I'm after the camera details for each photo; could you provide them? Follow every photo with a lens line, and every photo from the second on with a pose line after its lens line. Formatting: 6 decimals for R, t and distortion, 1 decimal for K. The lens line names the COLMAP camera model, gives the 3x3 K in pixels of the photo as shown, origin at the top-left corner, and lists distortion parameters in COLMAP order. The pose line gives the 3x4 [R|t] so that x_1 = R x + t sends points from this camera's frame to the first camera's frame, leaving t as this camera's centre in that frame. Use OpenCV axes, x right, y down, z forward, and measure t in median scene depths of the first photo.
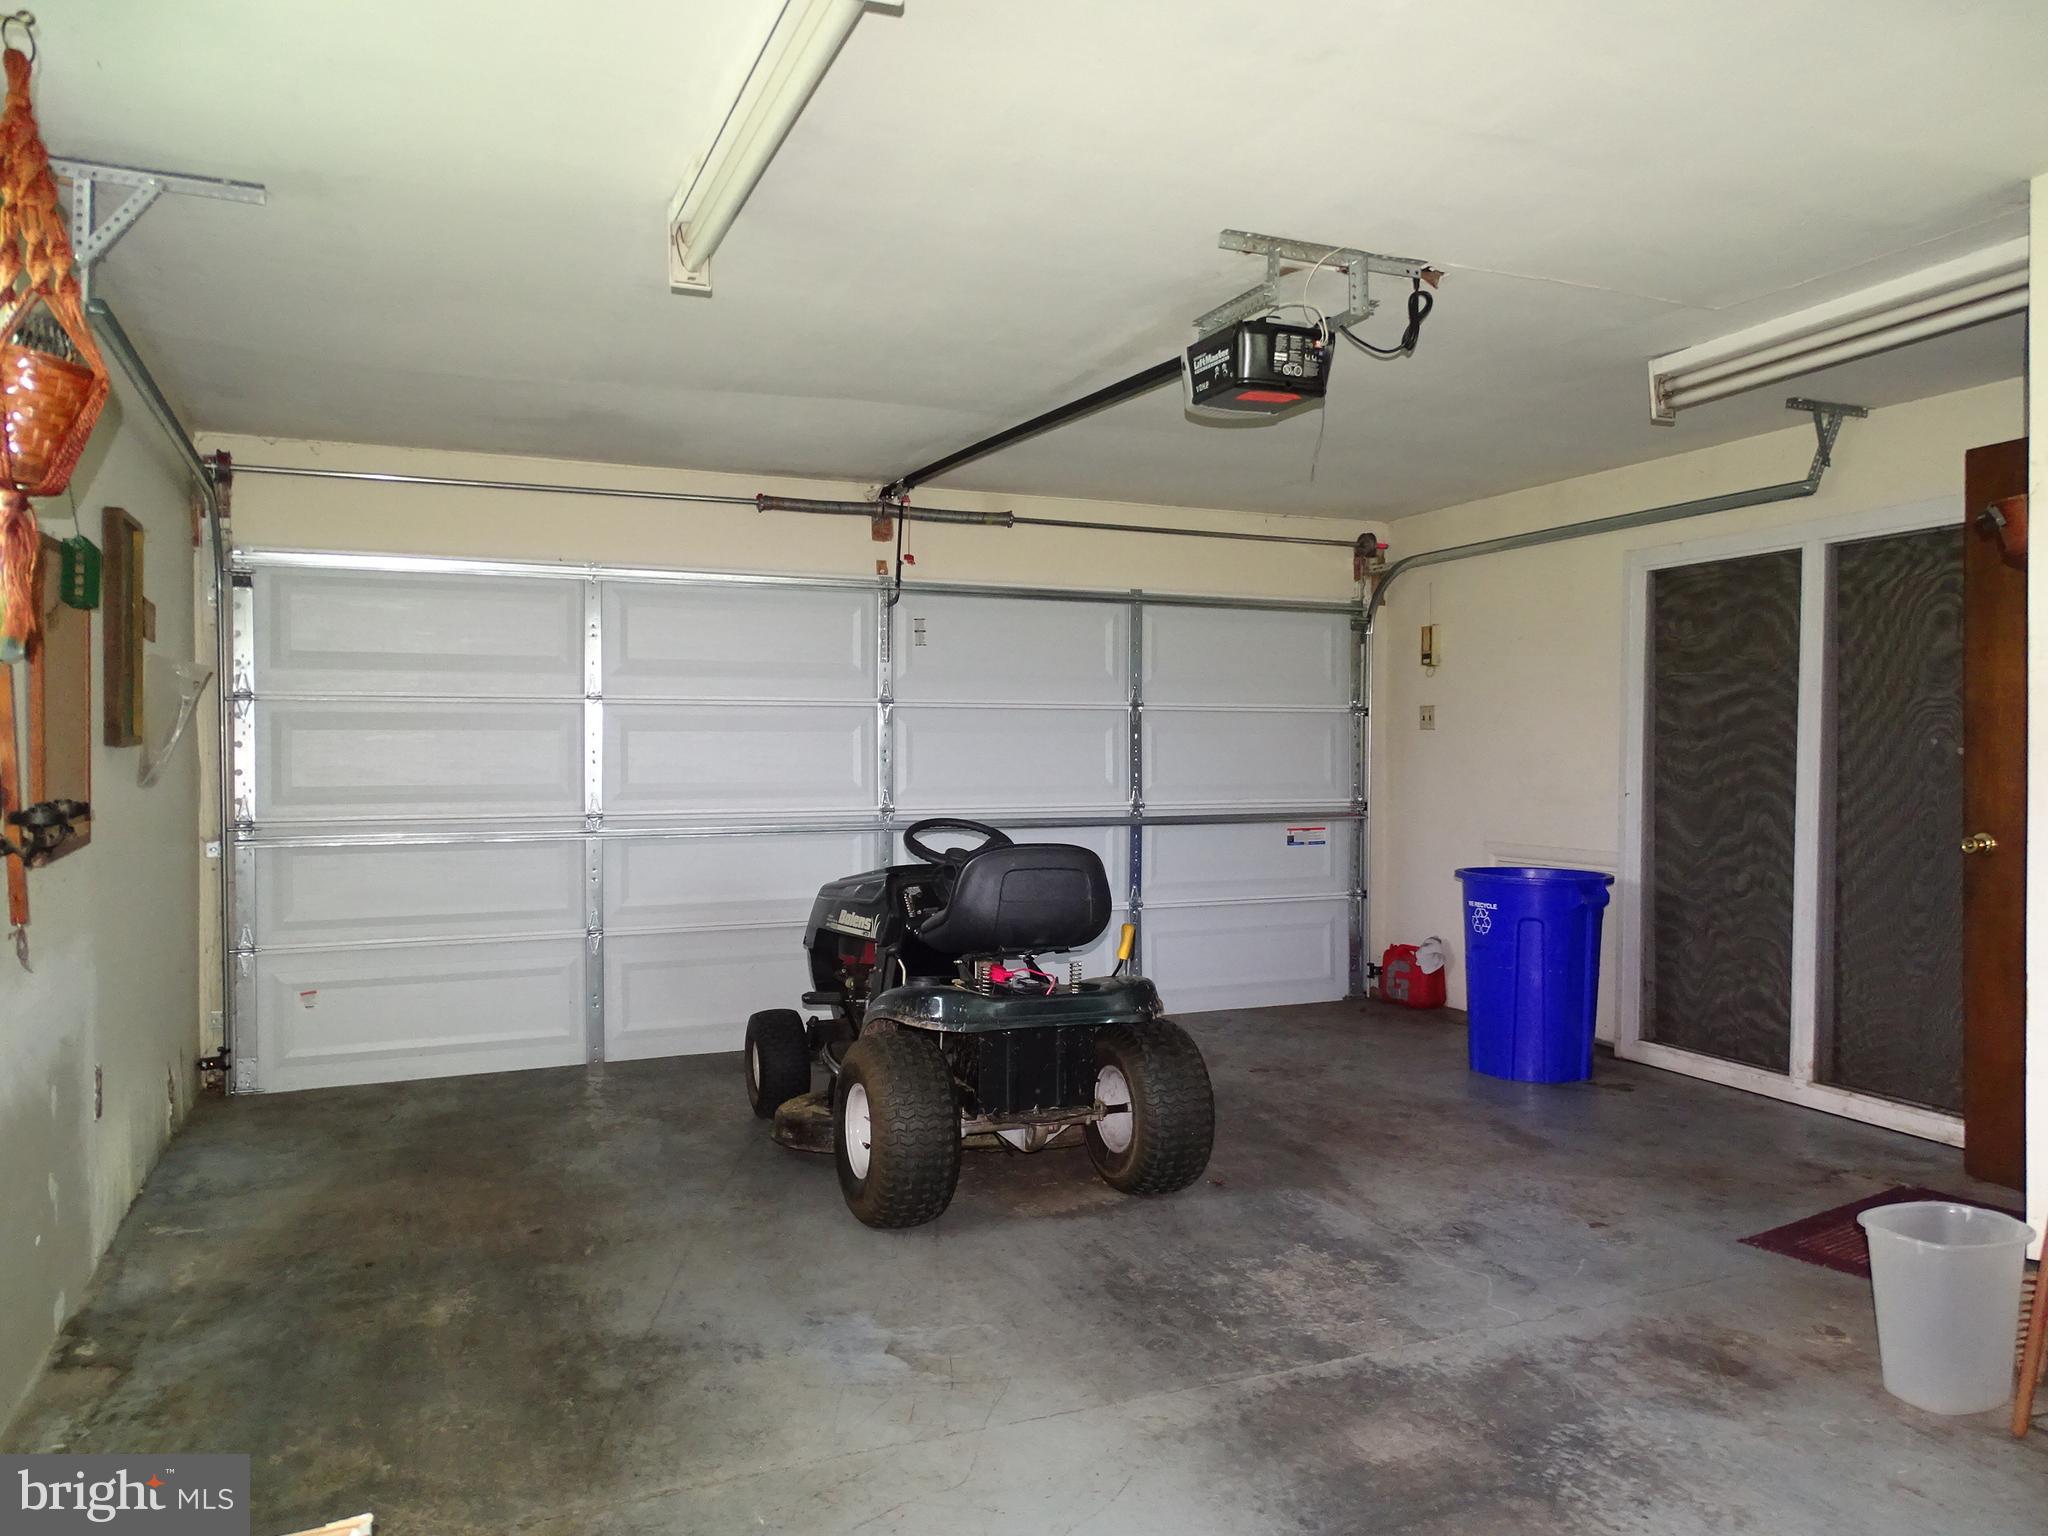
lens RADIAL K [[1453.2, 0, 988.7], [0, 1453.2, 776.5], [0, 0, 1]] dist [-0.004359, -0.000936]
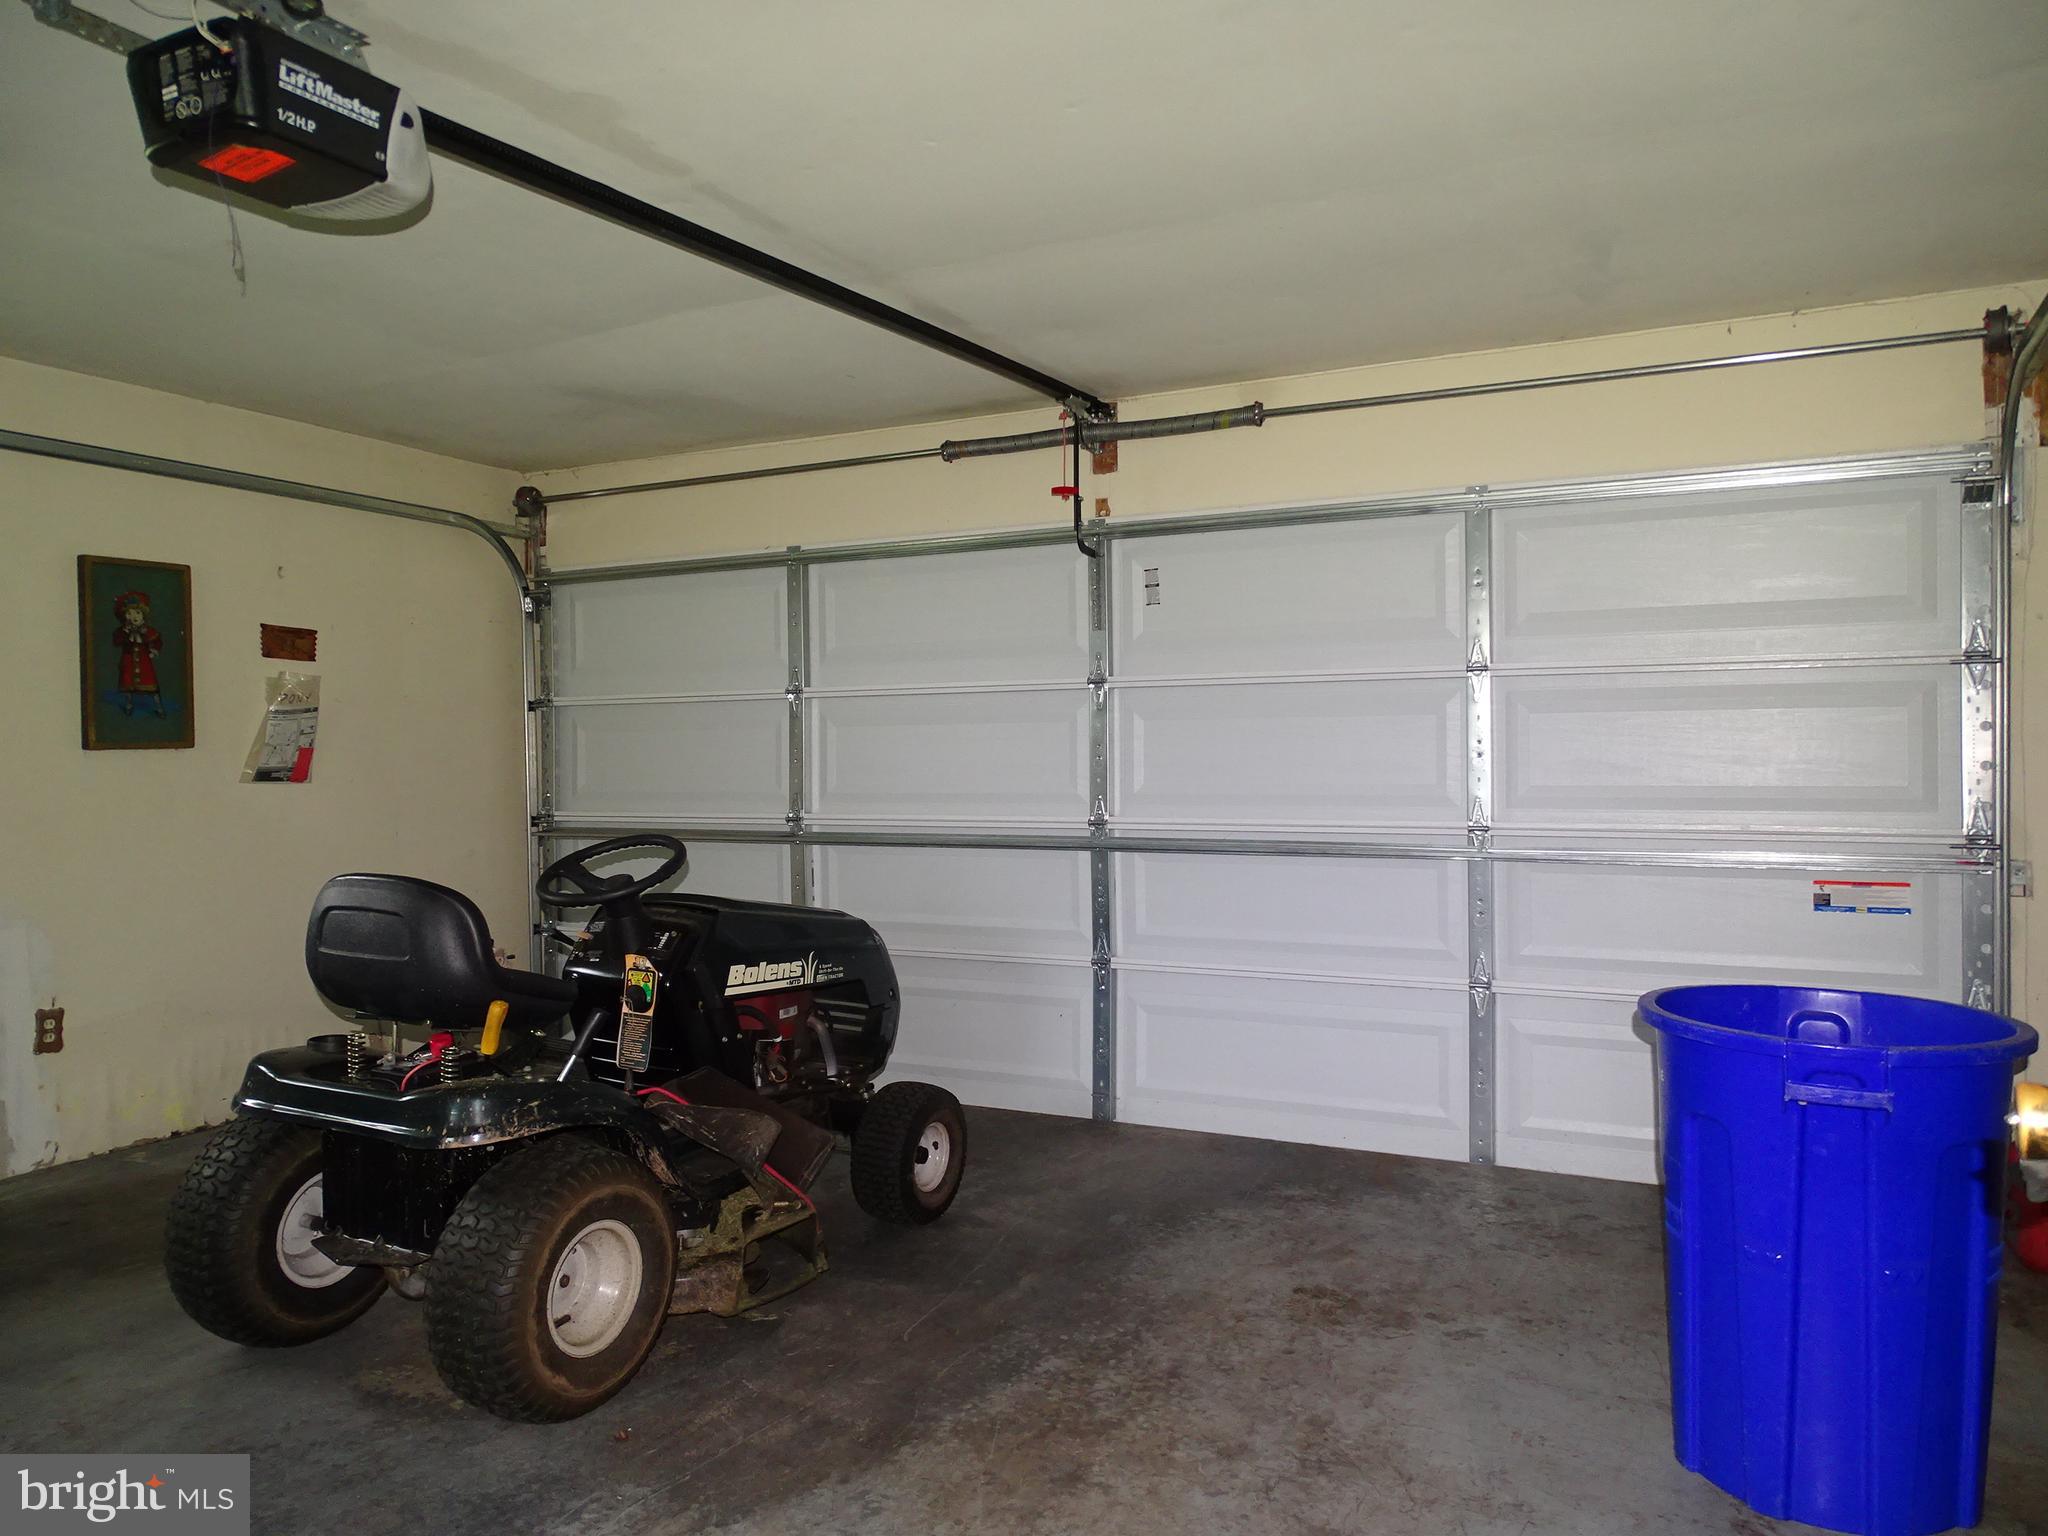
lens RADIAL K [[1453.2, 0, 1027.3], [0, 1453.2, 757.9], [0, 0, 1]] dist [-0.004359, -0.000936]
pose [[0.652535, -0.007016, -0.757726, 0.499968], [-0.006037, 0.999877, -0.014458, -0.000634], [0.757735, 0.014009, 0.652412, 0.488548]]
